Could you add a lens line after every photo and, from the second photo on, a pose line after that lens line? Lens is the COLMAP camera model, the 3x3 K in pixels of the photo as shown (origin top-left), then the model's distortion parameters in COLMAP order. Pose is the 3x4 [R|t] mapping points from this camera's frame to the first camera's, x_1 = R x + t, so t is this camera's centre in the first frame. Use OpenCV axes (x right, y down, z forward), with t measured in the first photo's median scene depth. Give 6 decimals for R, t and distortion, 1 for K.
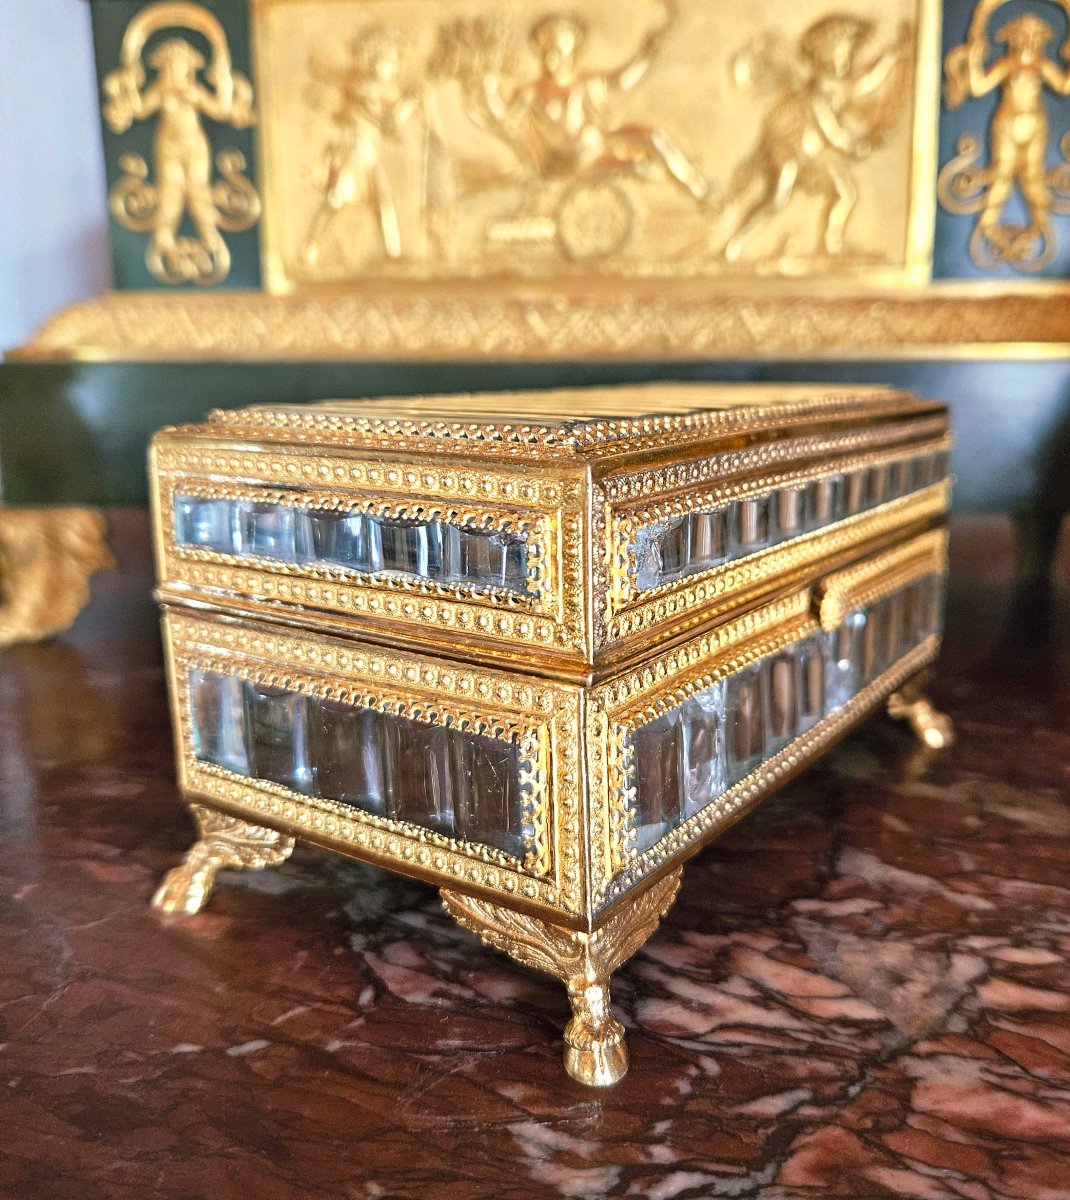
lens RADIAL K [[1131.6, 0, 581.2], [0, 1131.6, 587.7], [0, 0, 1]] dist [0.013607, -0.062749]
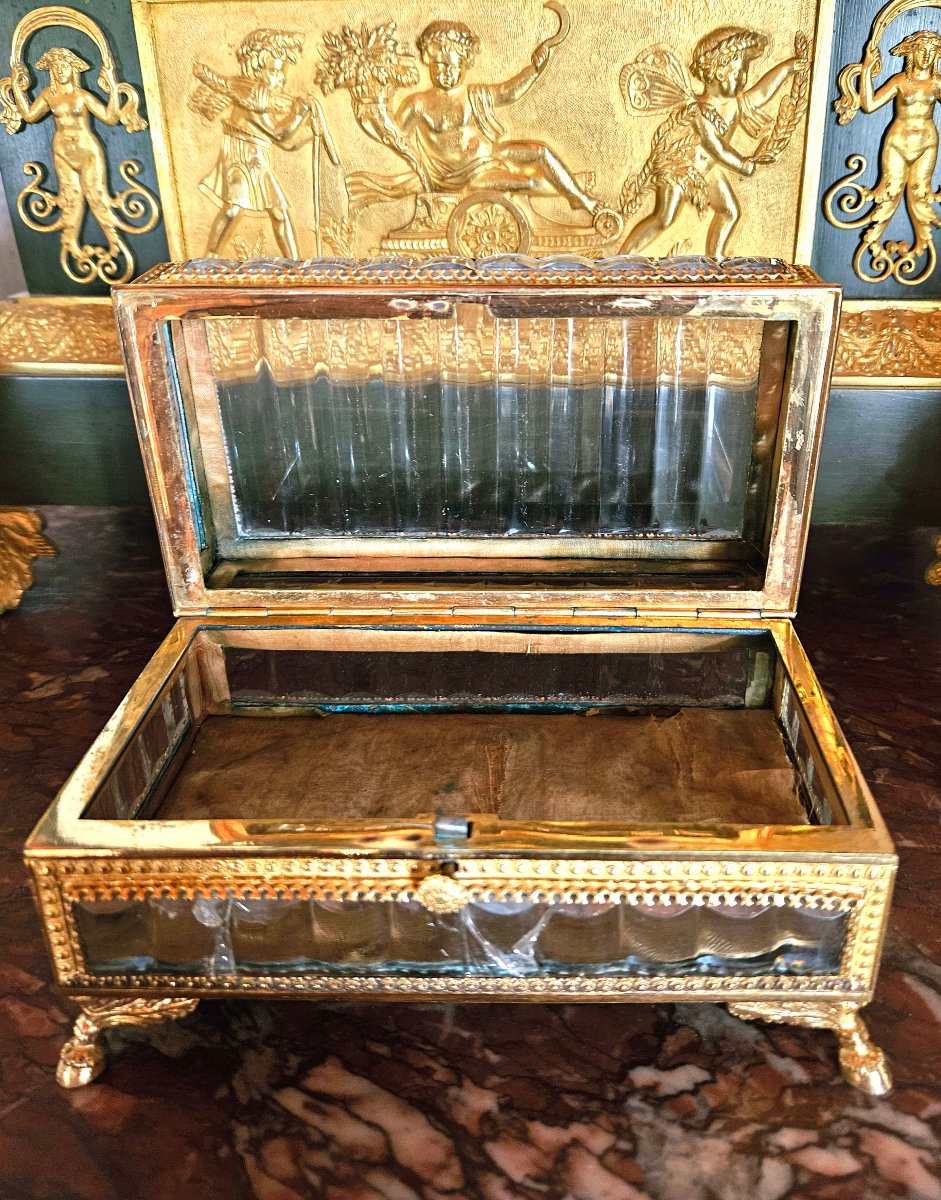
lens RADIAL K [[980.4, 0, 529.2], [0, 980.4, 497.8], [0, 0, 1]] dist [0.046298, -0.063028]
pose [[0.999985, -0.004670, -0.002967, 0.053368], [0.005163, 0.980382, 0.197039, -0.279982], [0.001988, -0.197052, 0.980391, 0.086420]]
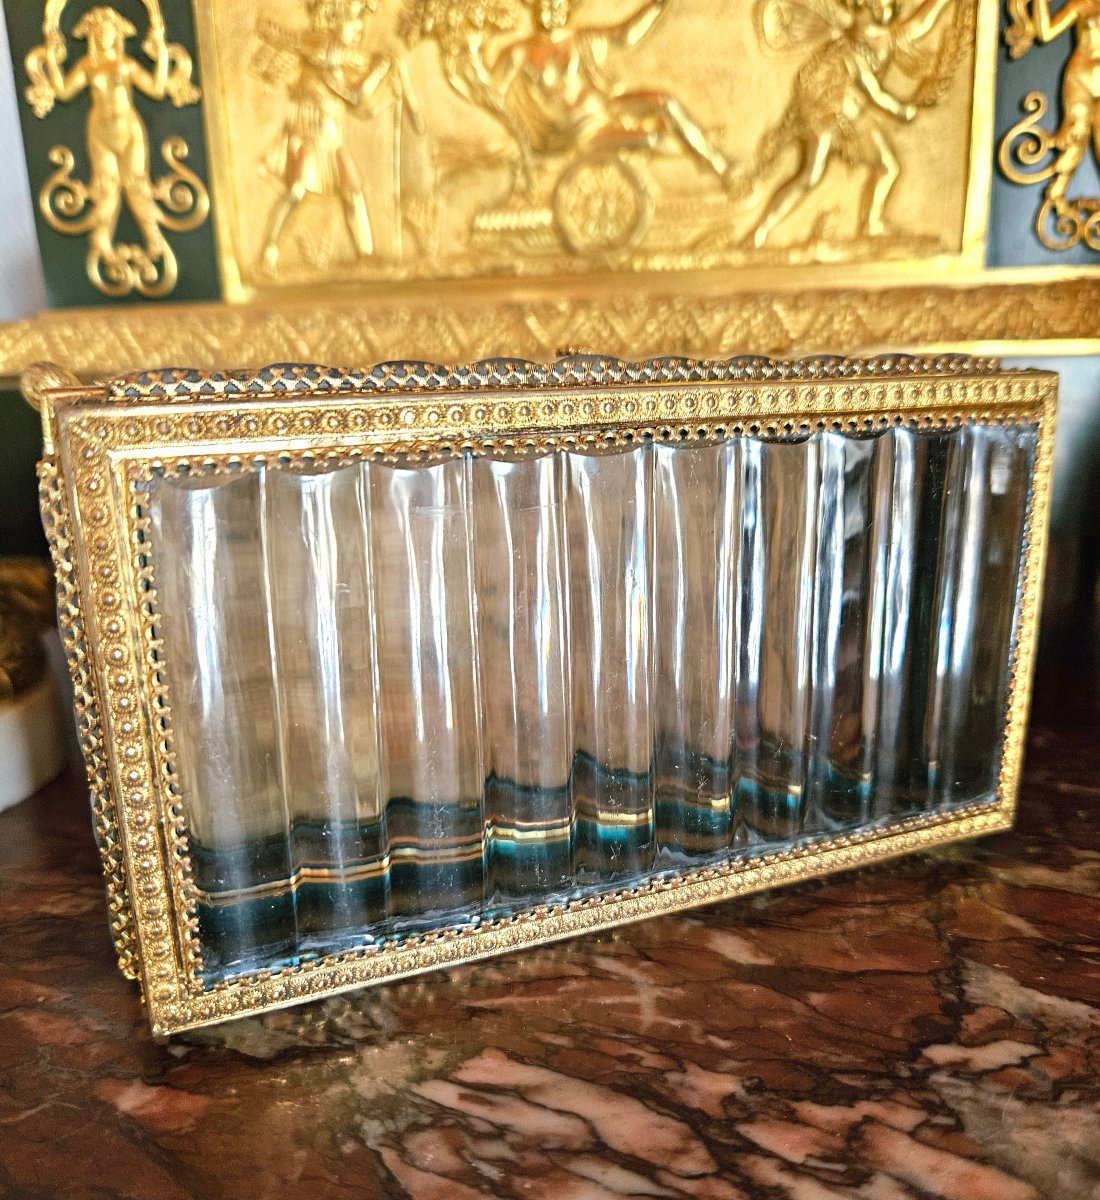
lens RADIAL K [[1095.2, 0, 555.6], [0, 1095.2, 684.1], [0, 0, 1]] dist [-0.019189, -0.003402]
pose [[0.999540, -0.030133, 0.003523, -0.037036], [0.029831, 0.997318, 0.066833, -0.018577], [-0.005527, -0.066698, 0.997758, 0.156930]]
